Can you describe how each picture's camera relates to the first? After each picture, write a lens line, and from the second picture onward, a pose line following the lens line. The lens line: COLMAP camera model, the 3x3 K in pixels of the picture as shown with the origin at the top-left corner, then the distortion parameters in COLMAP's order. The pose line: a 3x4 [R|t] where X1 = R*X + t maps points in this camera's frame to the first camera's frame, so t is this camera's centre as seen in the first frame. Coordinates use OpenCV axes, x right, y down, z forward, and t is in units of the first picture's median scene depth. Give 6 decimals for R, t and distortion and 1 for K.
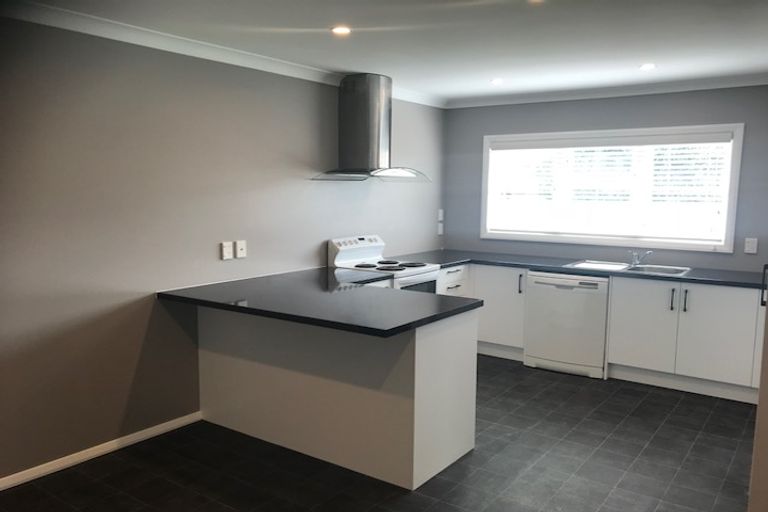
lens RADIAL K [[623.3, 0, 384.0], [0, 623.3, 256.0], [0, 0, 1]] dist [0.011130, -0.005625]
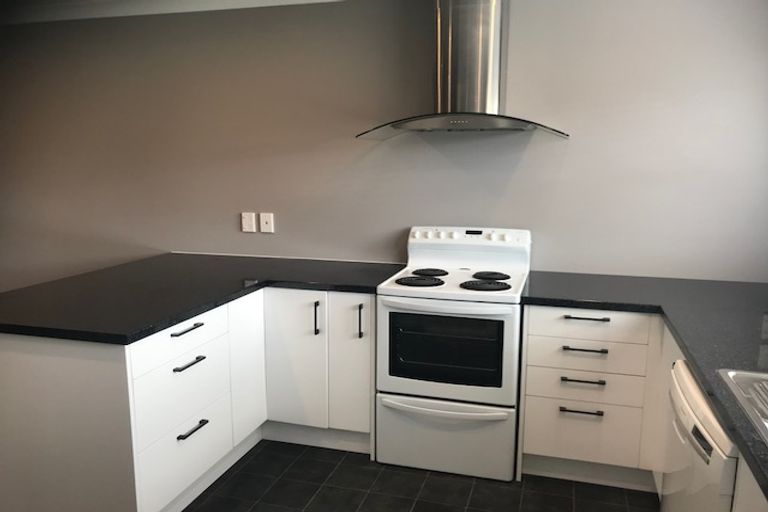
lens RADIAL K [[623.3, 0, 384.0], [0, 623.3, 256.0], [0, 0, 1]] dist [0.011130, -0.005625]
pose [[0.335983, 0.137264, -0.931812, 0.557327], [-0.108646, 0.988368, 0.106421, -0.064944], [0.935581, 0.065482, 0.346988, 0.727639]]
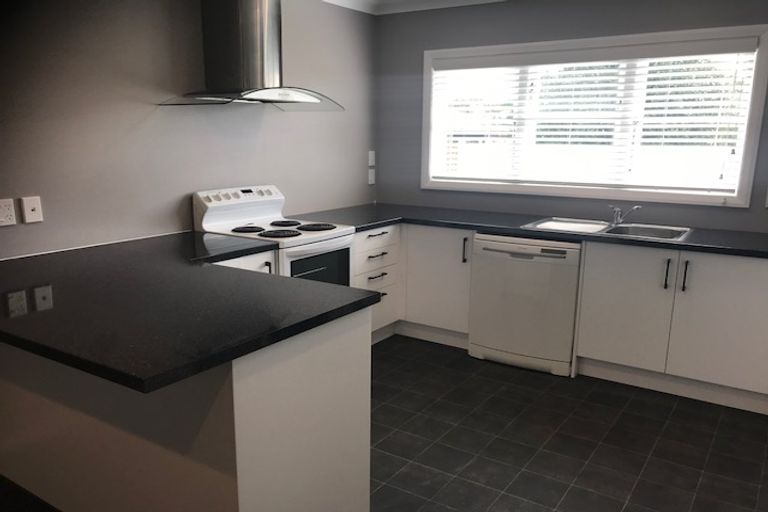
lens RADIAL K [[627.1, 0, 385.7], [0, 627.1, 280.2], [0, 0, 1]] dist [0.010098, -0.005973]
pose [[0.999164, -0.011351, 0.039277, 0.100018], [0.006514, 0.992611, 0.121168, -0.012480], [-0.040362, -0.120811, 0.991855, 0.269864]]
